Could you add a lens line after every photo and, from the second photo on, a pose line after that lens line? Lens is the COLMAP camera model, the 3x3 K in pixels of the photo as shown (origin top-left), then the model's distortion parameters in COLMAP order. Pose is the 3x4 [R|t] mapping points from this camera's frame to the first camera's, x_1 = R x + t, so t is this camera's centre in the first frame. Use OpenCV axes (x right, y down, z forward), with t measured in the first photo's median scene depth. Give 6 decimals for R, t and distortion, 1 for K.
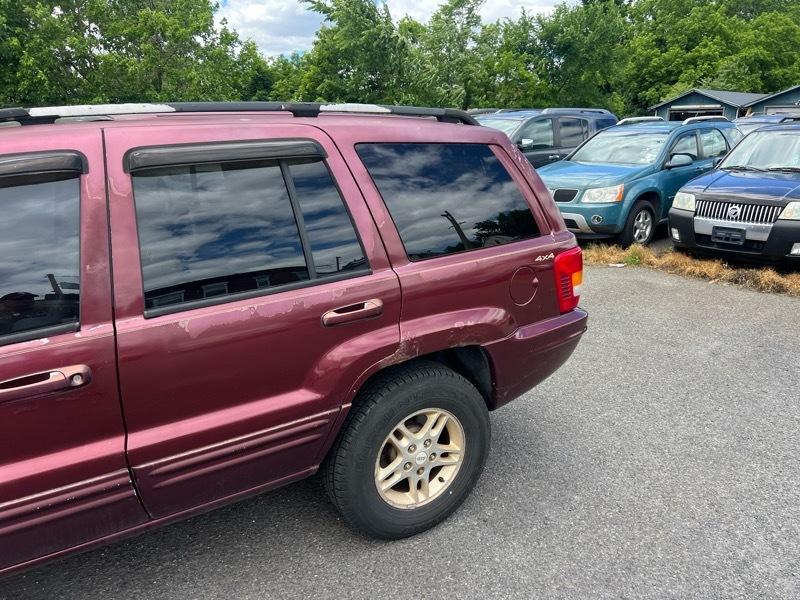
lens RADIAL K [[595.9, 0, 396.2], [0, 595.9, 303.4], [0, 0, 1]] dist [0.054003, -0.060804]
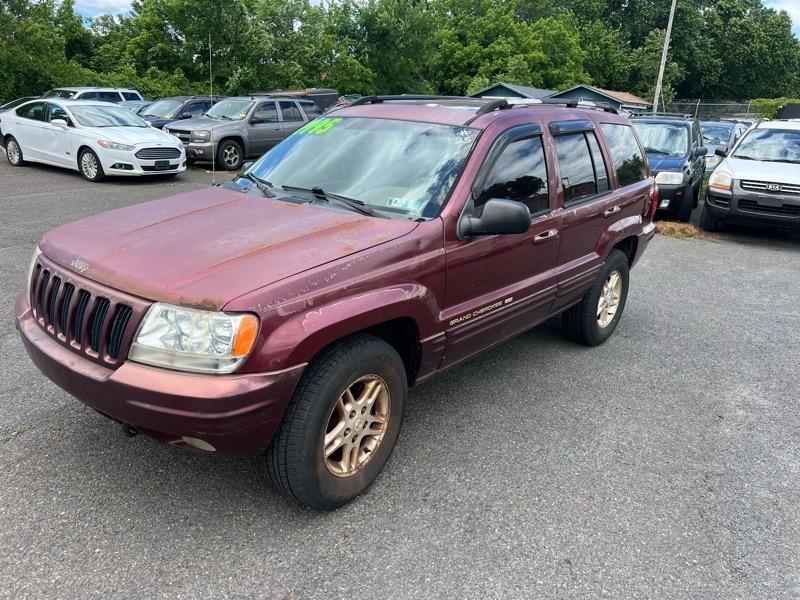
lens RADIAL K [[598.2, 0, 406.2], [0, 598.2, 303.7], [0, 0, 1]] dist [0.054572, -0.058933]
pose [[0.944198, -0.059026, 0.324048, -1.137192], [0.048779, 0.998022, 0.039659, 0.169751], [-0.325748, -0.021639, 0.945209, -0.524218]]
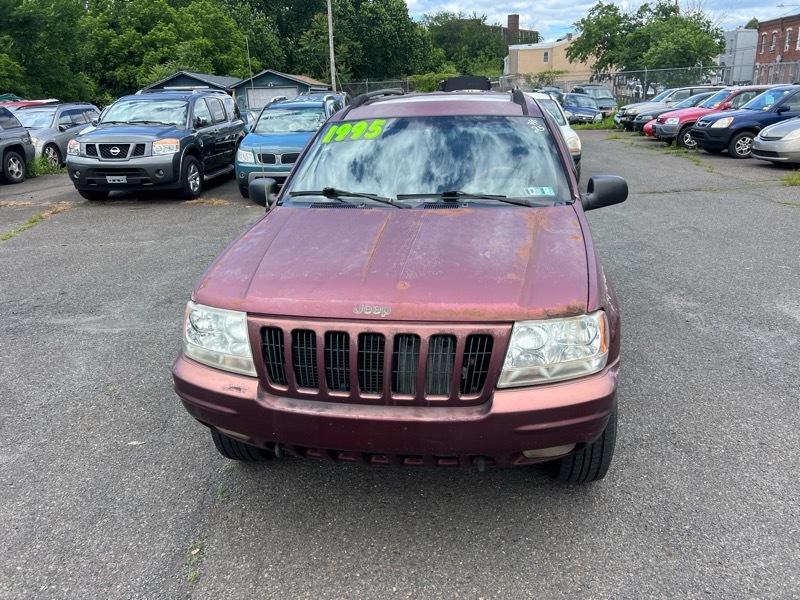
lens RADIAL K [[595.9, 0, 396.2], [0, 595.9, 303.4], [0, 0, 1]] dist [0.054003, -0.060804]
pose [[0.651447, -0.265520, 0.710715, -1.877496], [0.245174, 0.960175, 0.133989, 0.008424], [-0.717988, 0.086962, 0.690602, -0.058081]]
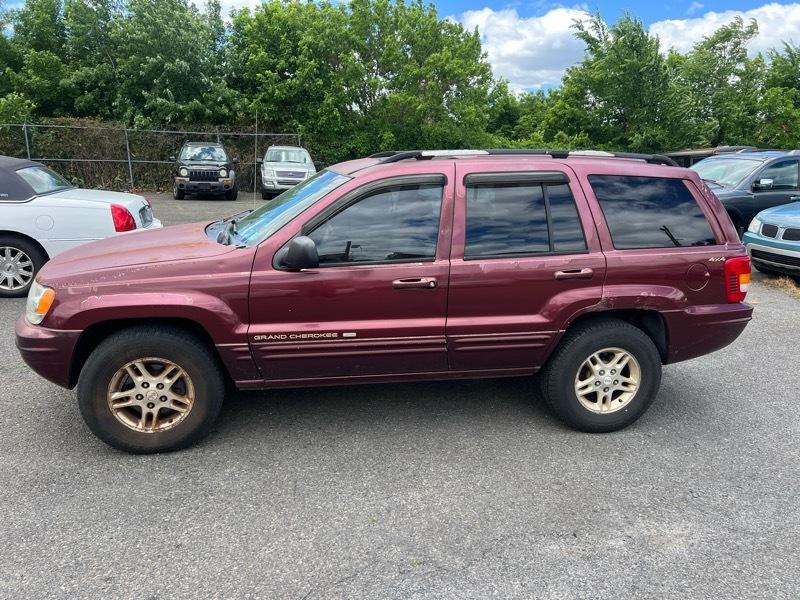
lens RADIAL K [[598.2, 0, 406.2], [0, 598.2, 303.7], [0, 0, 1]] dist [0.054572, -0.058933]
pose [[0.934924, 0.116955, -0.335021, 0.052418], [-0.132869, 0.990821, -0.024897, 0.169958], [0.329034, 0.067791, 0.941882, -0.624972]]
